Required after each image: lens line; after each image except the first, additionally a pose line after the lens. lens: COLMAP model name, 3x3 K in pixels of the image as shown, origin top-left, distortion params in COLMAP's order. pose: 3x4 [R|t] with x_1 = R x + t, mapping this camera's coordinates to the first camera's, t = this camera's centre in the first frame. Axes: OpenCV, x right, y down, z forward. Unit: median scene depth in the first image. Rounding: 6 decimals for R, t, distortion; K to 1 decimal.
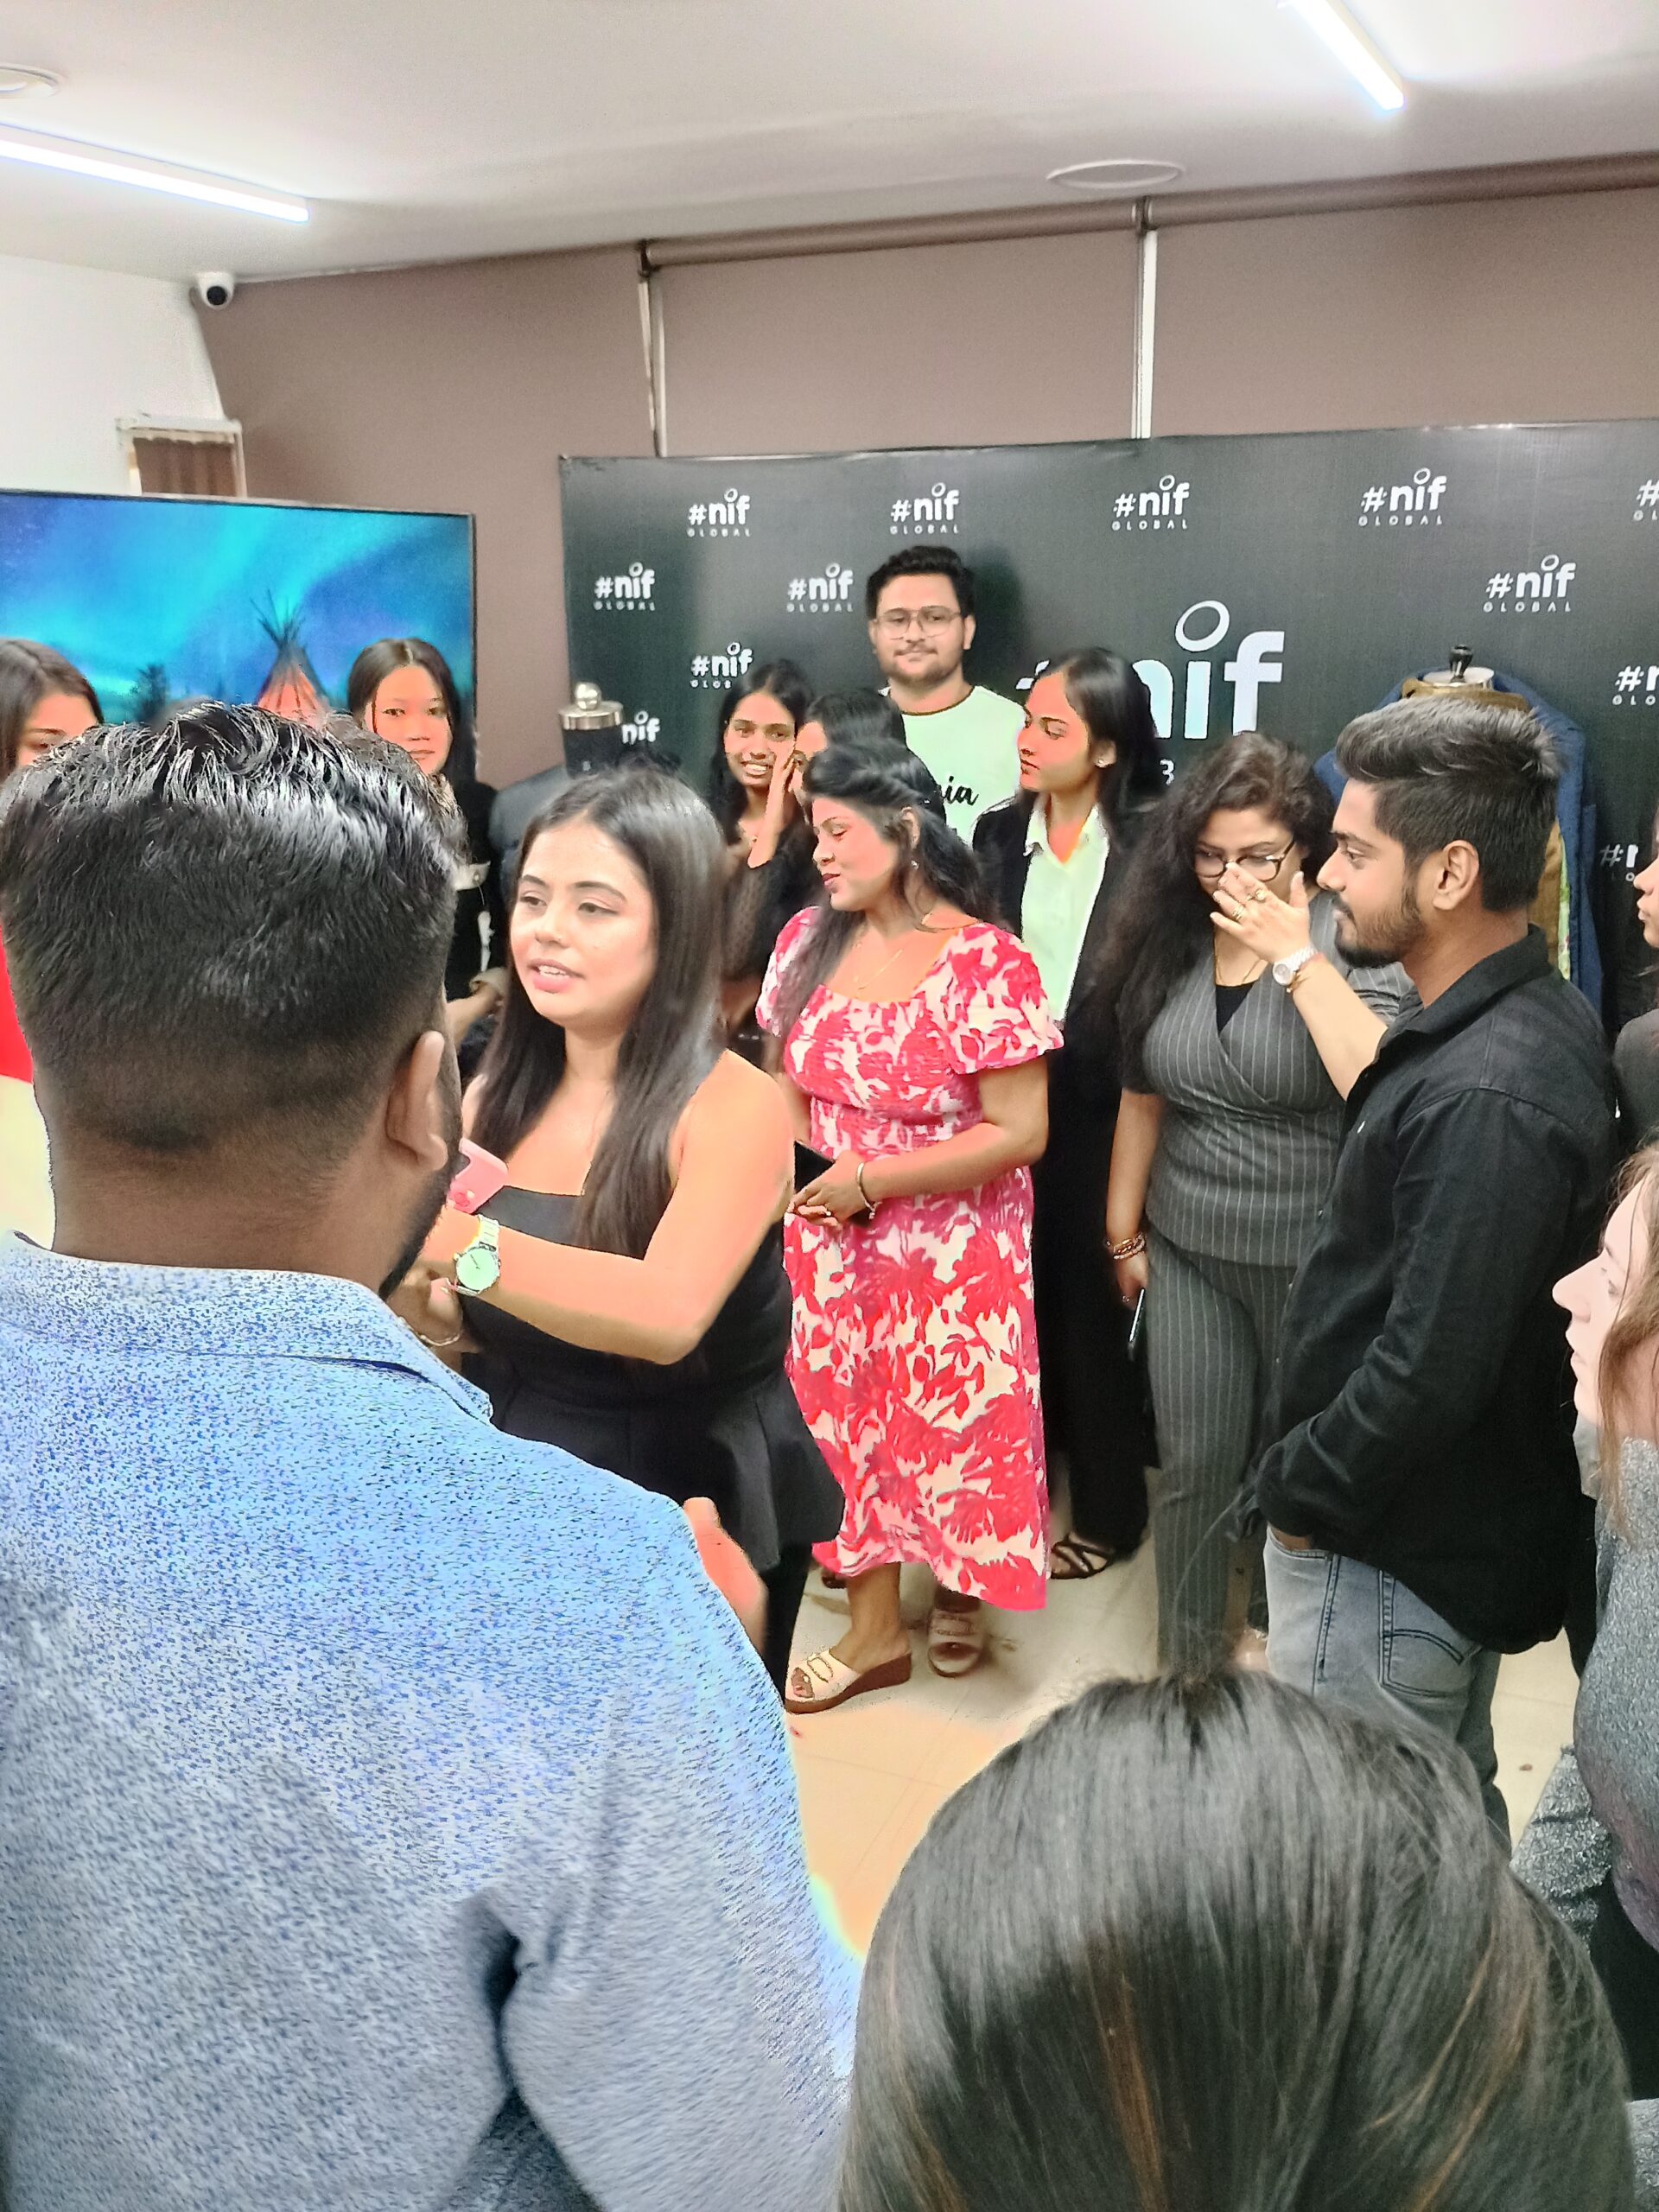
lens RADIAL K [[1930.8, 0, 787.6], [0, 1930.8, 1103.4], [0, 0, 1]] dist [-0.002920, 0.159696]
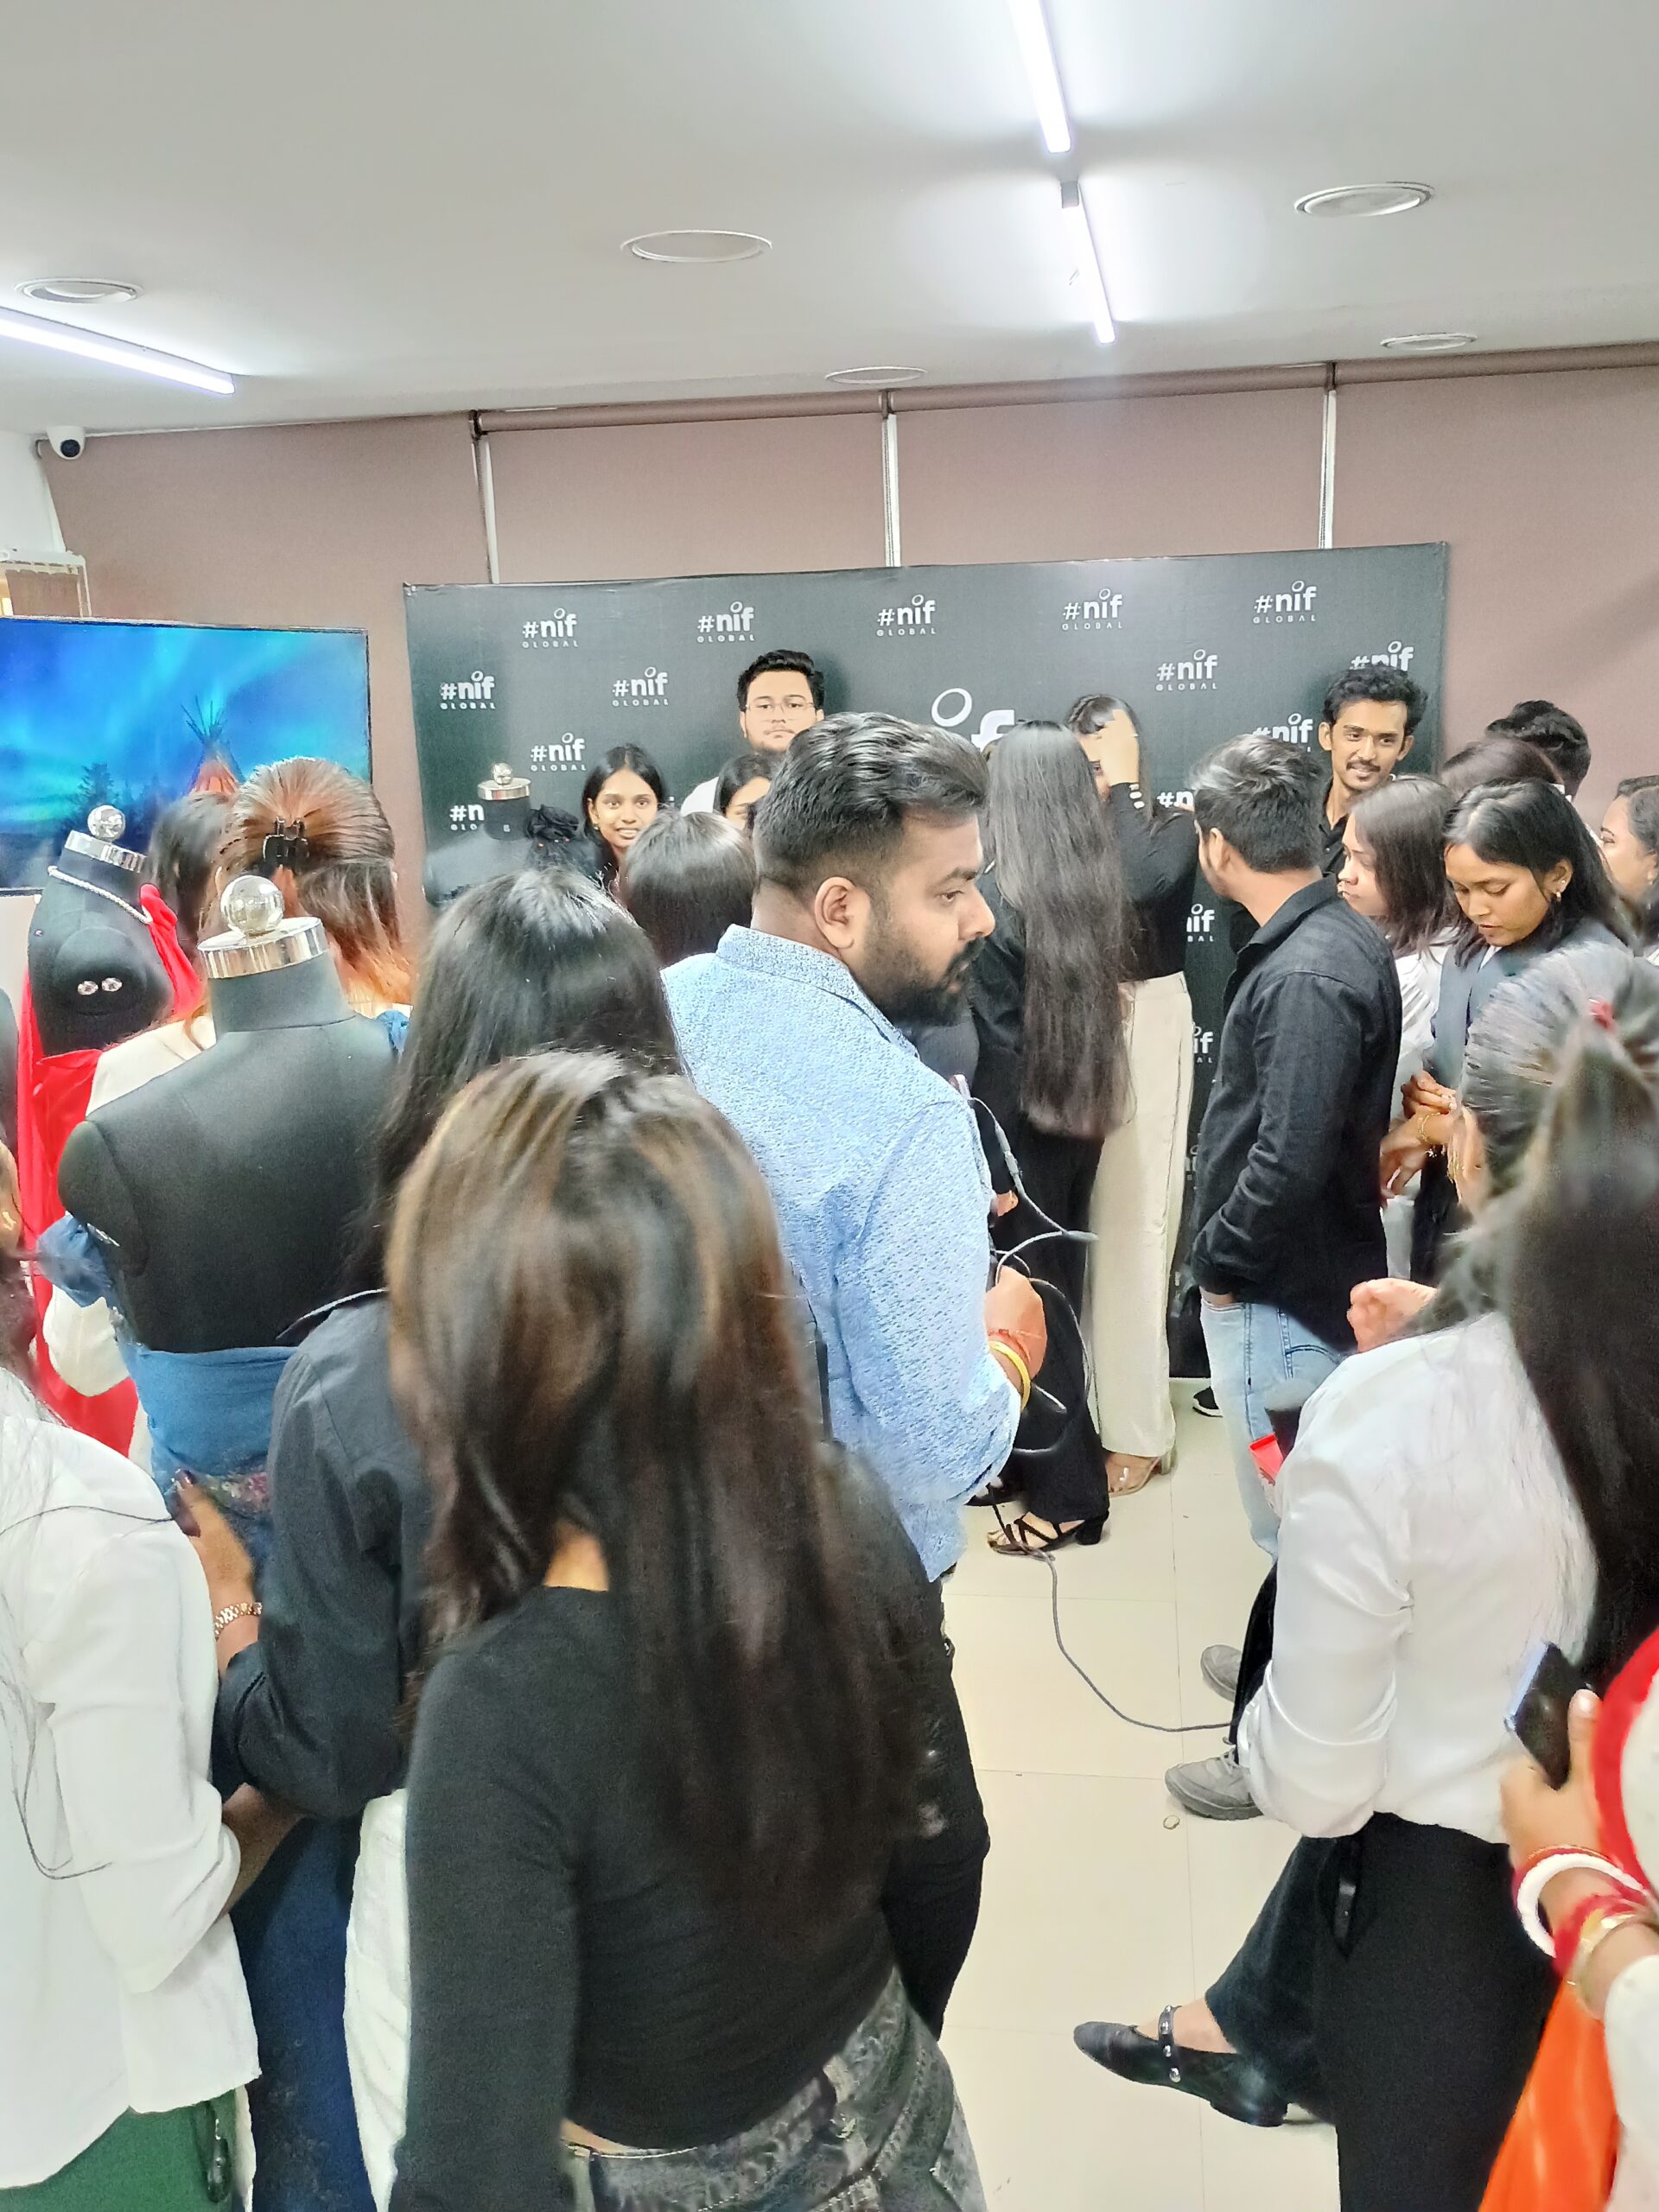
lens RADIAL K [[1814.6, 0, 840.9], [0, 1814.6, 1068.4], [0, 0, 1]] dist [0.058961, 0.008442]
pose [[0.970438, -0.073914, 0.229756, -0.158666], [0.087372, 0.994972, -0.048950, 0.049392], [-0.224982, 0.067577, 0.972017, -0.161247]]
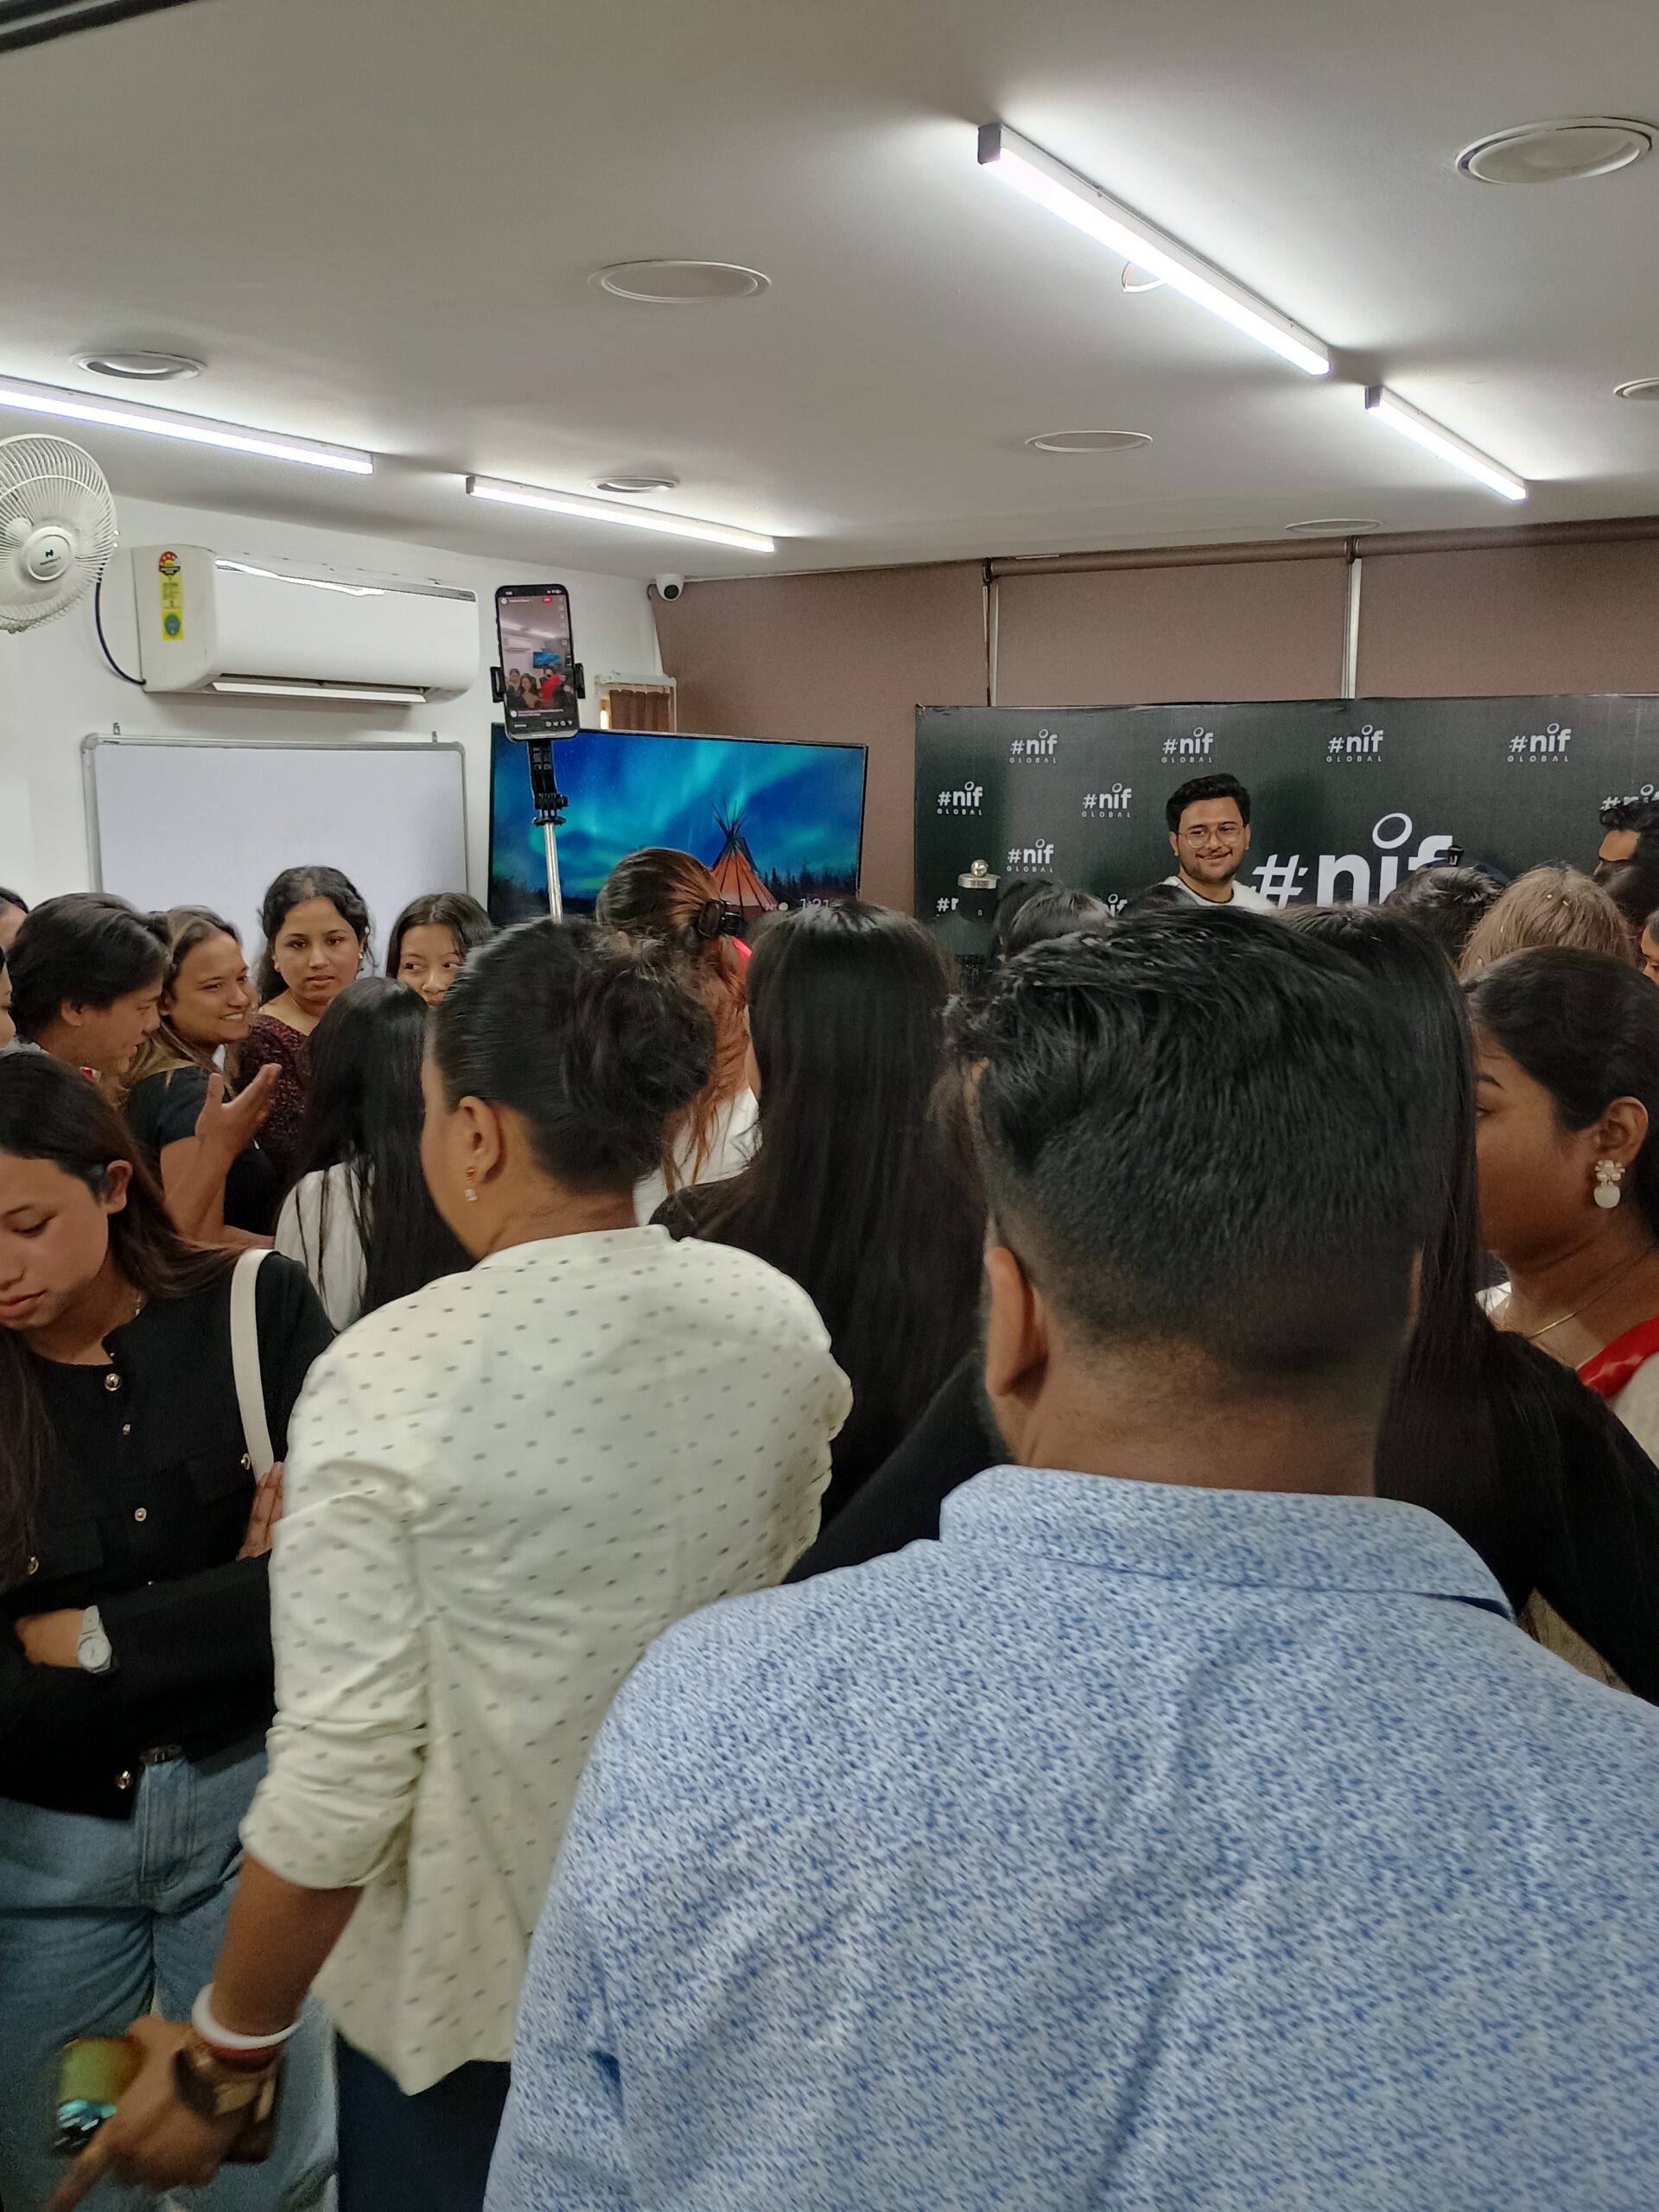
lens RADIAL K [[1842.9, 0, 829.5], [0, 1842.9, 1106.0], [0, 0, 1]] dist [0.044235, -0.003938]
pose [[0.995246, 0.032494, -0.091808, -0.057231], [-0.041780, 0.993997, -0.101114, 0.098362], [0.087972, 0.104469, 0.990630, -0.322870]]
